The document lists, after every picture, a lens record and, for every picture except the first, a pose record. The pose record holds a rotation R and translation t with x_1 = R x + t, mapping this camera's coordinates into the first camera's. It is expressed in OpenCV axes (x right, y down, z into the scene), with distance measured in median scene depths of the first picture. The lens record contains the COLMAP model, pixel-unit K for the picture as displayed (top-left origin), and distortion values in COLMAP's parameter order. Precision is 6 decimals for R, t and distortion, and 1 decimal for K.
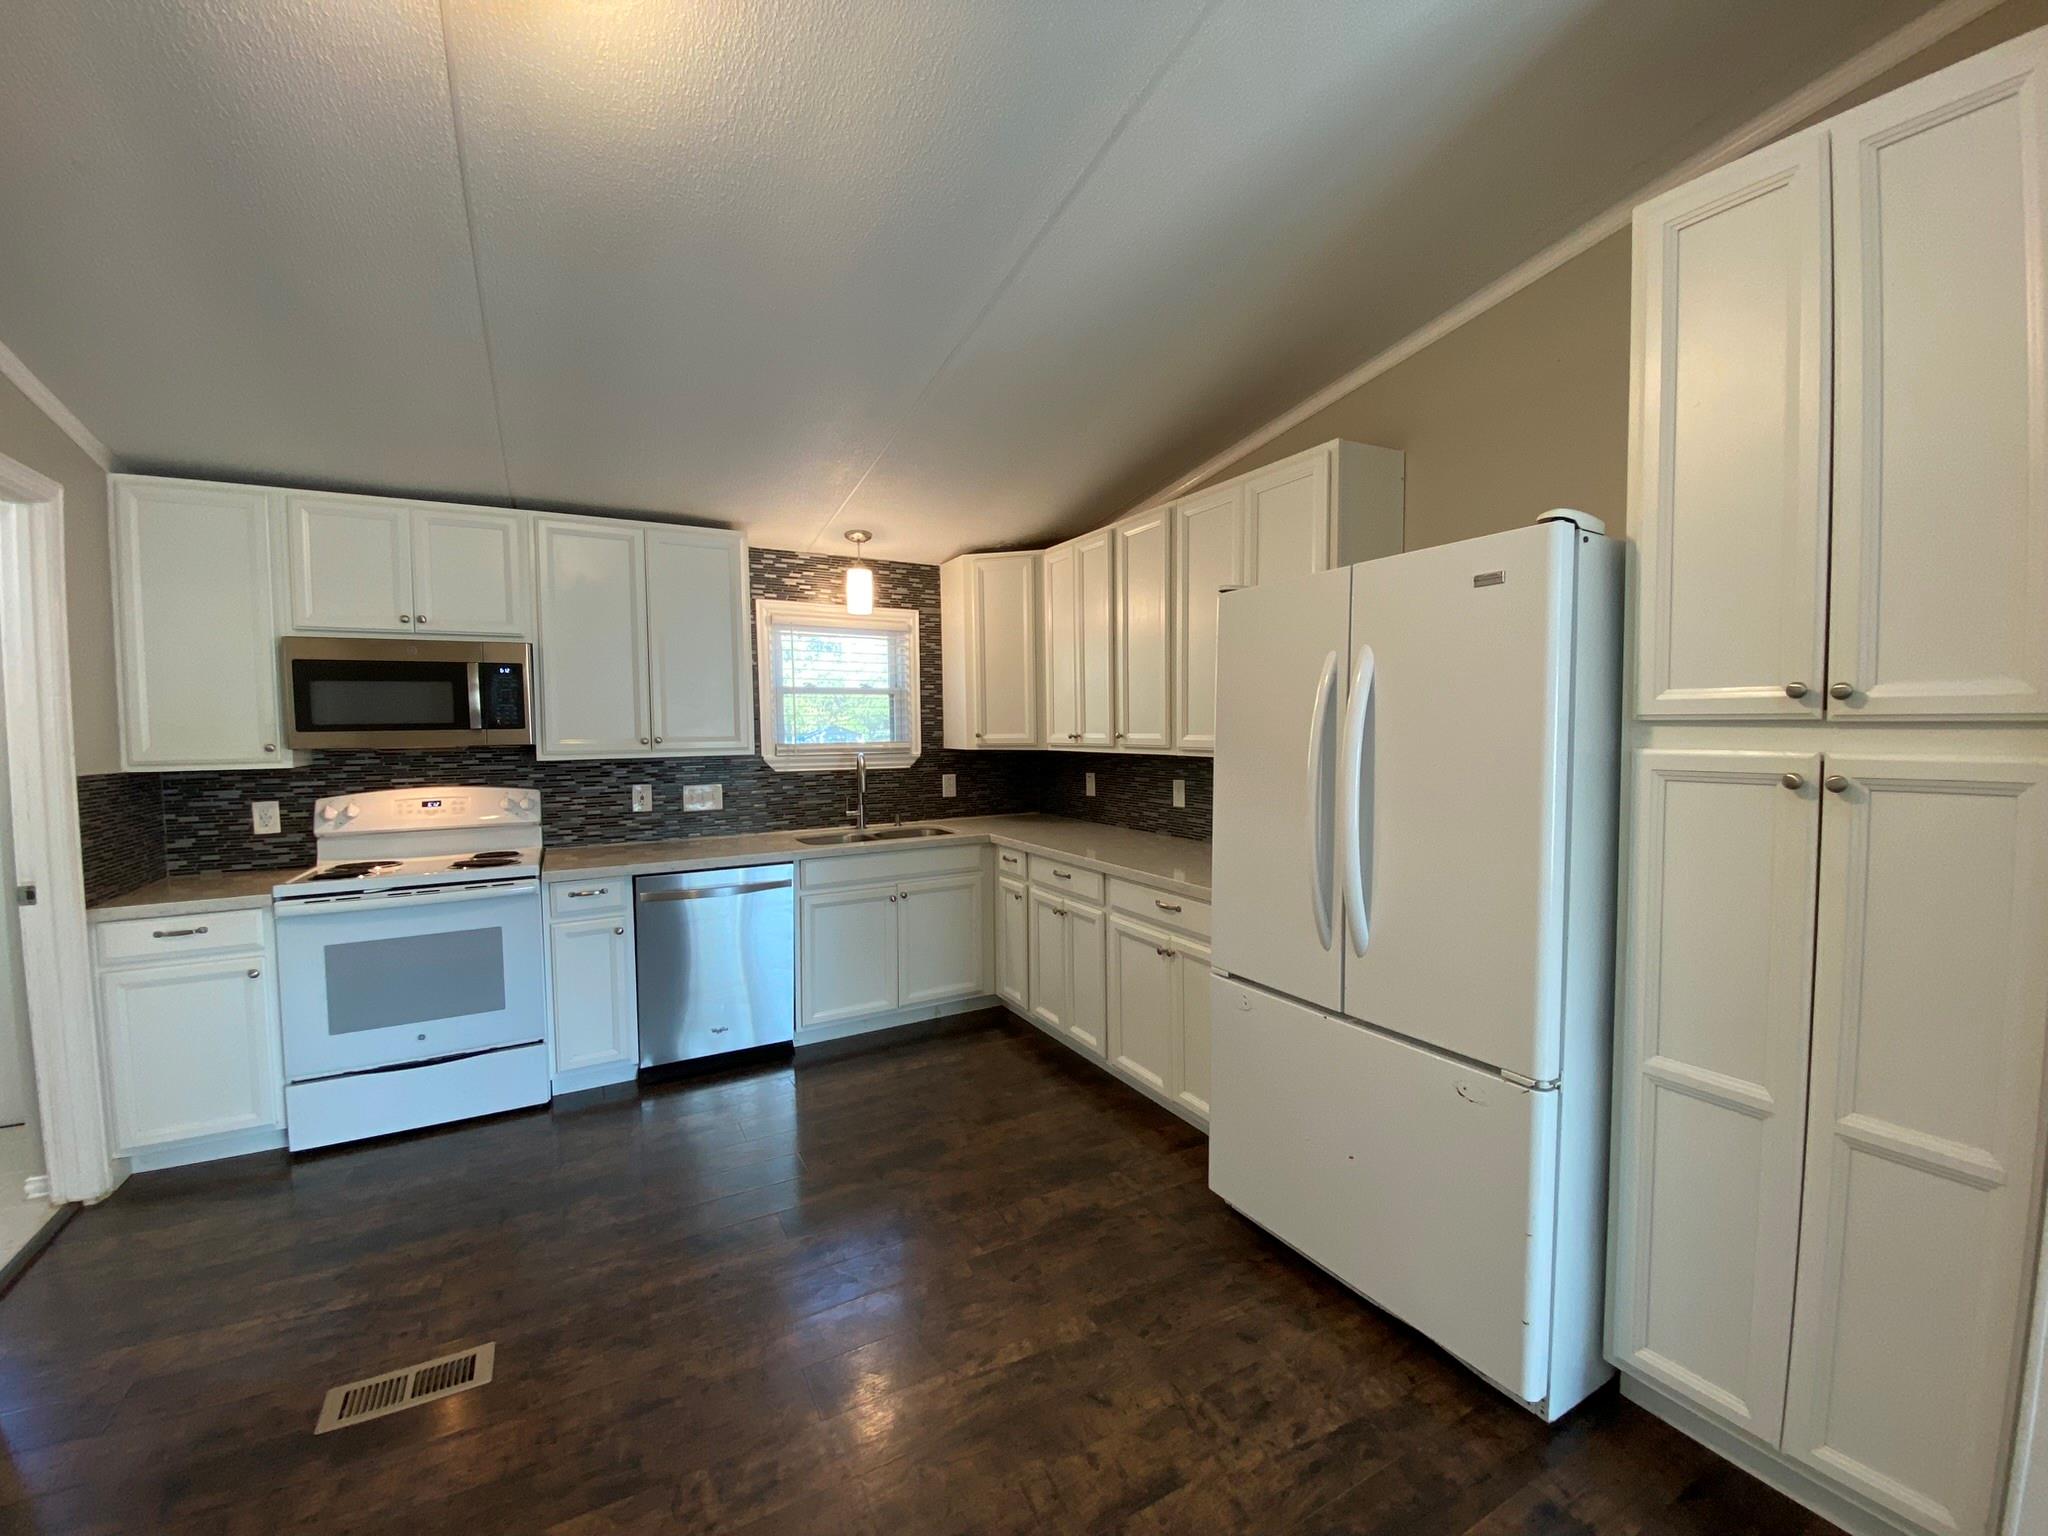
lens RADIAL K [[827.9, 0, 1022.3], [0, 827.9, 761.0], [0, 0, 1]] dist [0.021791, -0.020154]
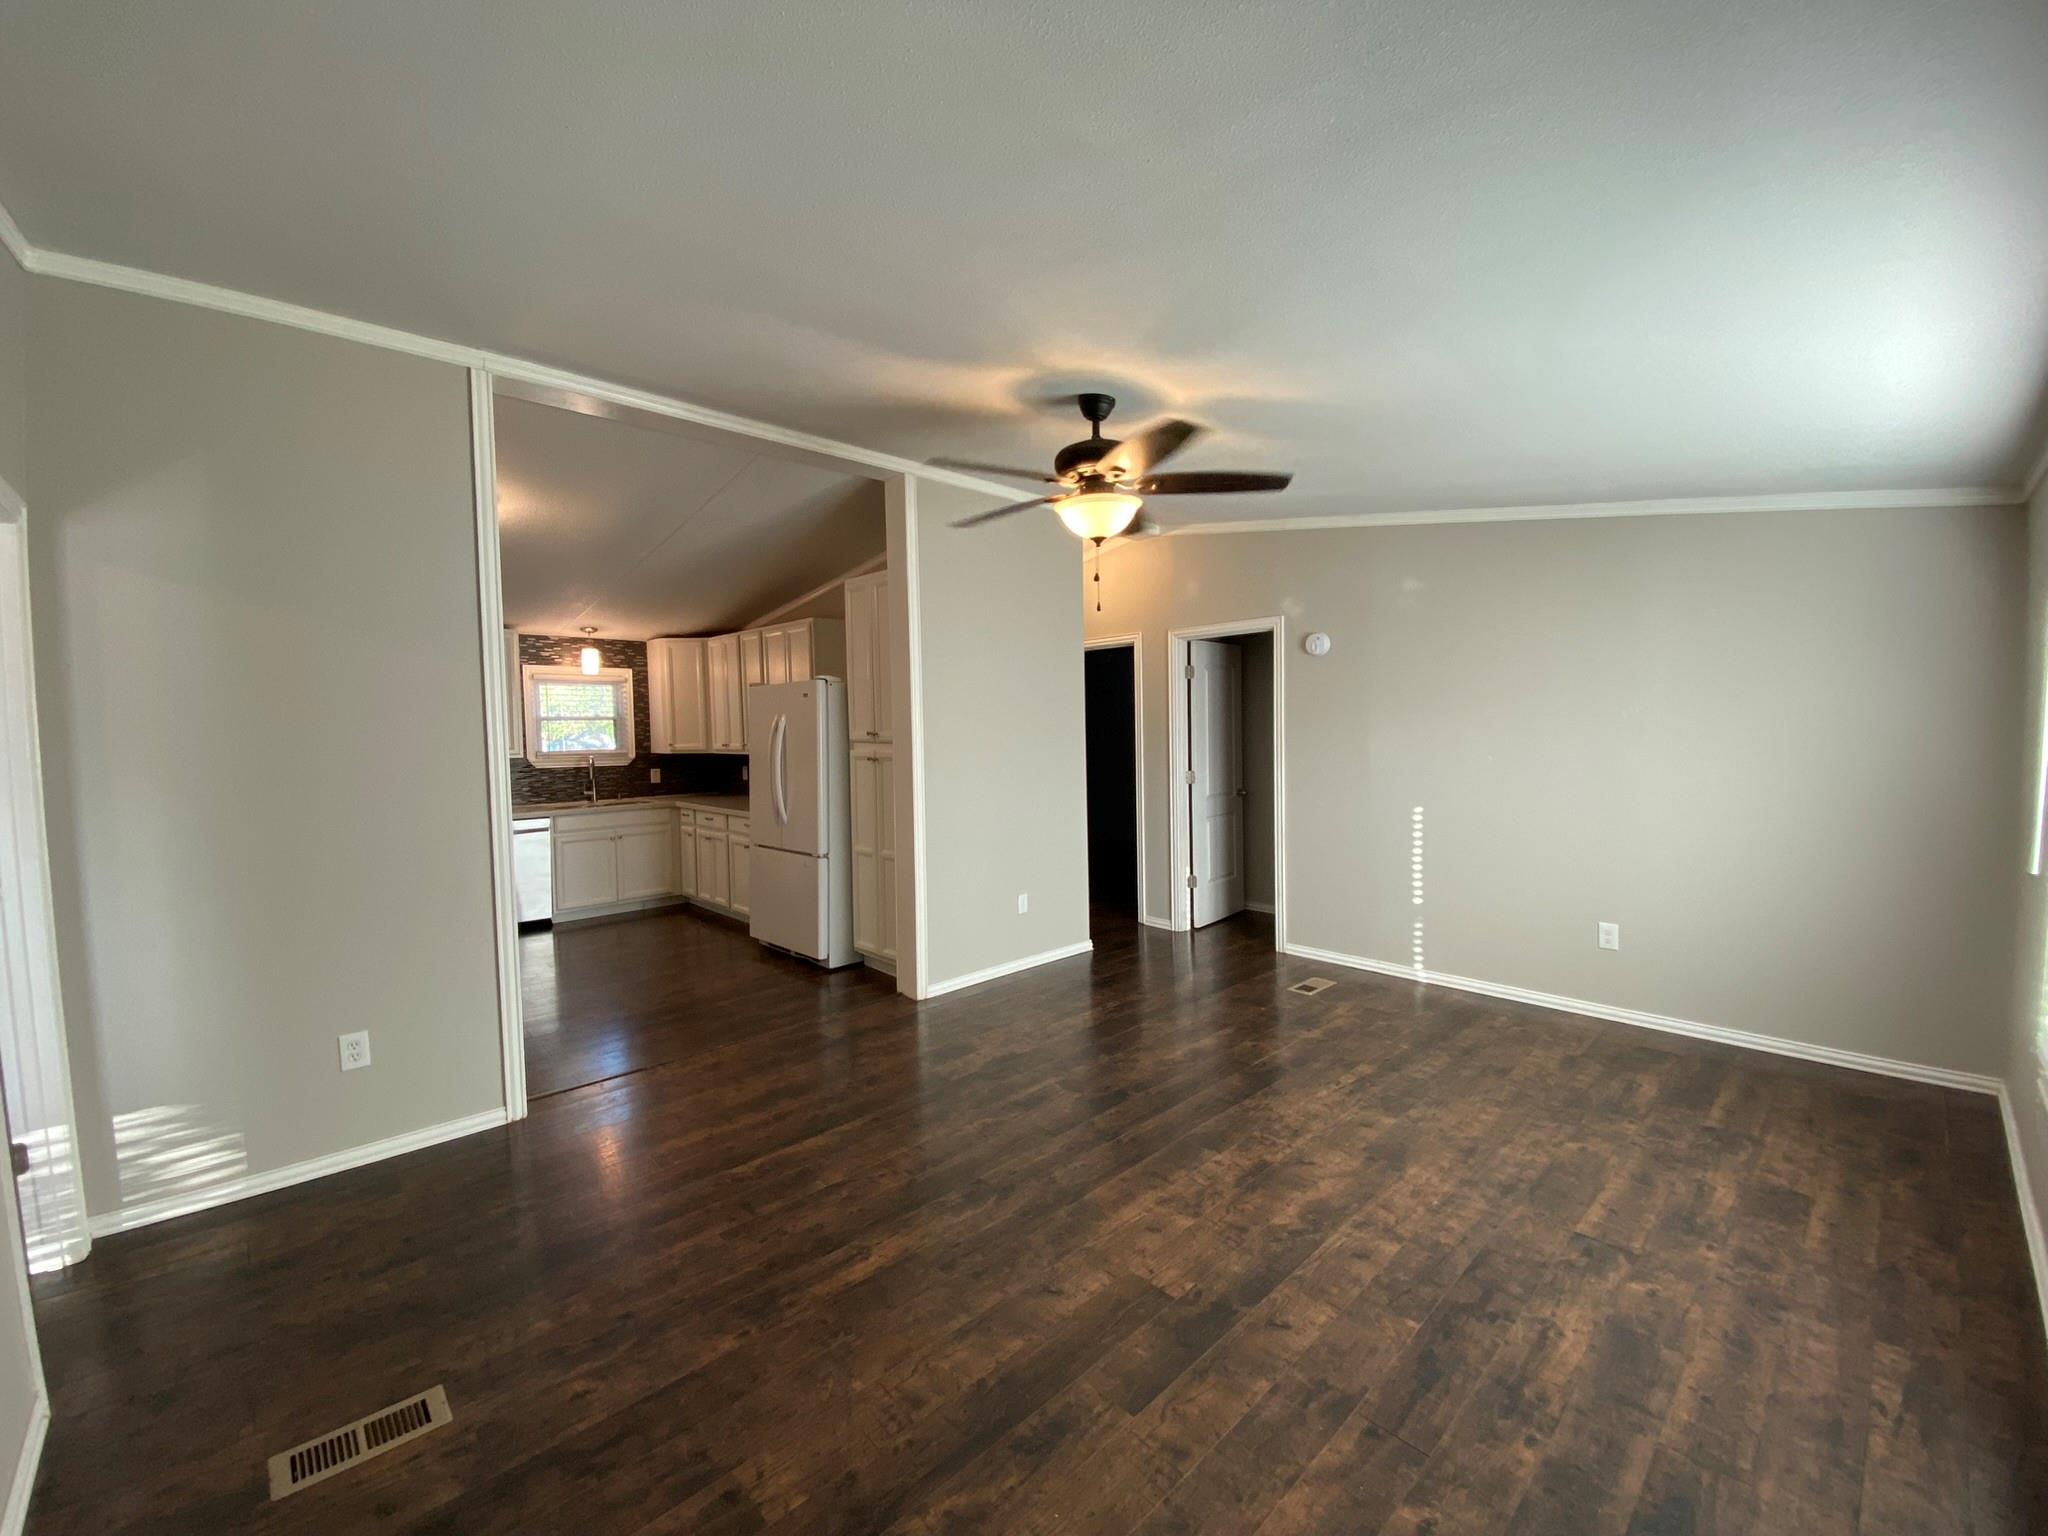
lens RADIAL K [[827.9, 0, 1022.3], [0, 827.9, 761.0], [0, 0, 1]] dist [0.021791, -0.020154]
pose [[0.966851, -0.014559, 0.254927, 0.216030], [0.015653, 0.999875, -0.002263, 0.017630], [-0.254862, 0.006178, 0.966958, -0.851402]]
